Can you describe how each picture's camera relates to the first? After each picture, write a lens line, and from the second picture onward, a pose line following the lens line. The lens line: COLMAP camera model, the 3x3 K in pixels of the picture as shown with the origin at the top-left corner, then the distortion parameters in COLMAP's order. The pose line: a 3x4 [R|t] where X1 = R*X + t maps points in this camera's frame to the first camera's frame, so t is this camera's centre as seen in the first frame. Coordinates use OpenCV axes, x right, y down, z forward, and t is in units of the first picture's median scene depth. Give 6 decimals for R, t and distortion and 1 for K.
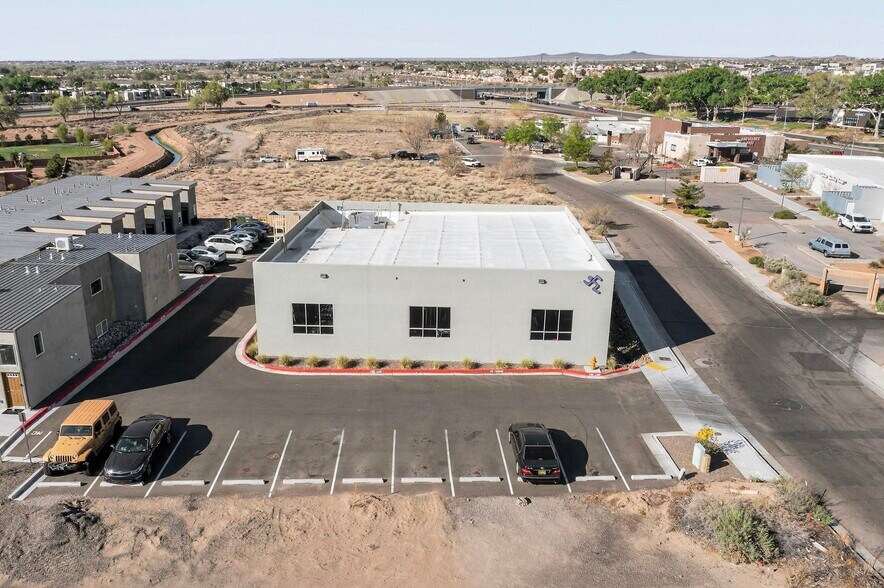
lens RADIAL K [[700.9, 0, 442.0], [0, 700.9, 294.0], [0, 0, 1]] dist [-0.004304, -0.006168]
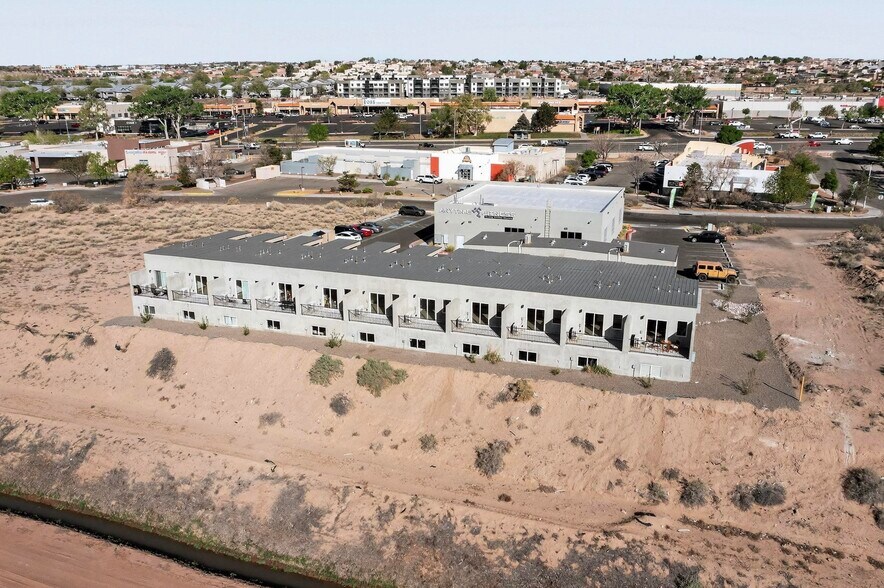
lens RADIAL K [[722.2, 0, 427.3], [0, 722.2, 296.2], [0, 0, 1]] dist [-0.016358, 0.000908]
pose [[0.310390, -0.284854, 0.906927, -1.403888], [0.294953, 0.935821, 0.192983, -0.219809], [-0.903693, 0.207601, 0.374488, 0.486607]]
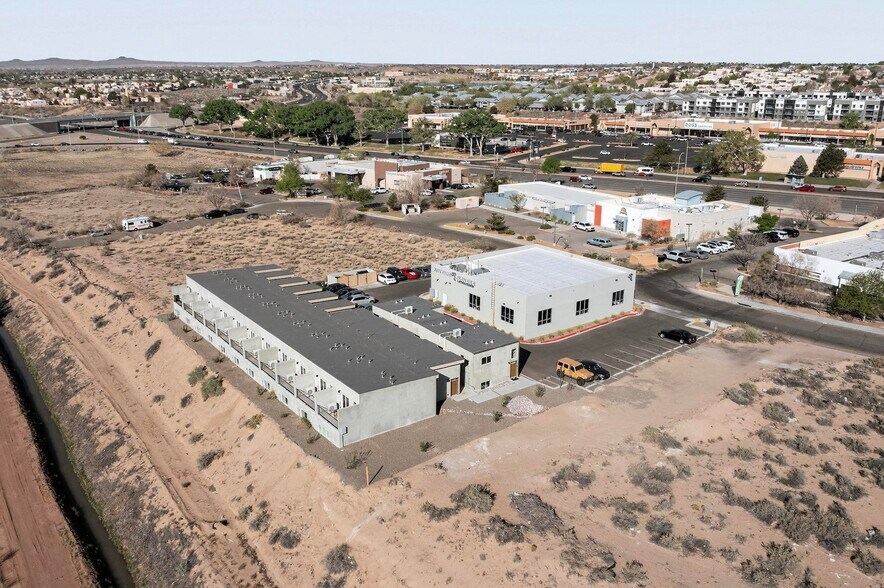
lens RADIAL K [[722.2, 0, 427.3], [0, 722.2, 296.2], [0, 0, 1]] dist [-0.016358, 0.000908]
pose [[0.789290, -0.193713, 0.582663, -1.081008], [0.196453, 0.978720, 0.059267, -0.141291], [-0.581745, 0.067687, 0.810550, -0.359357]]
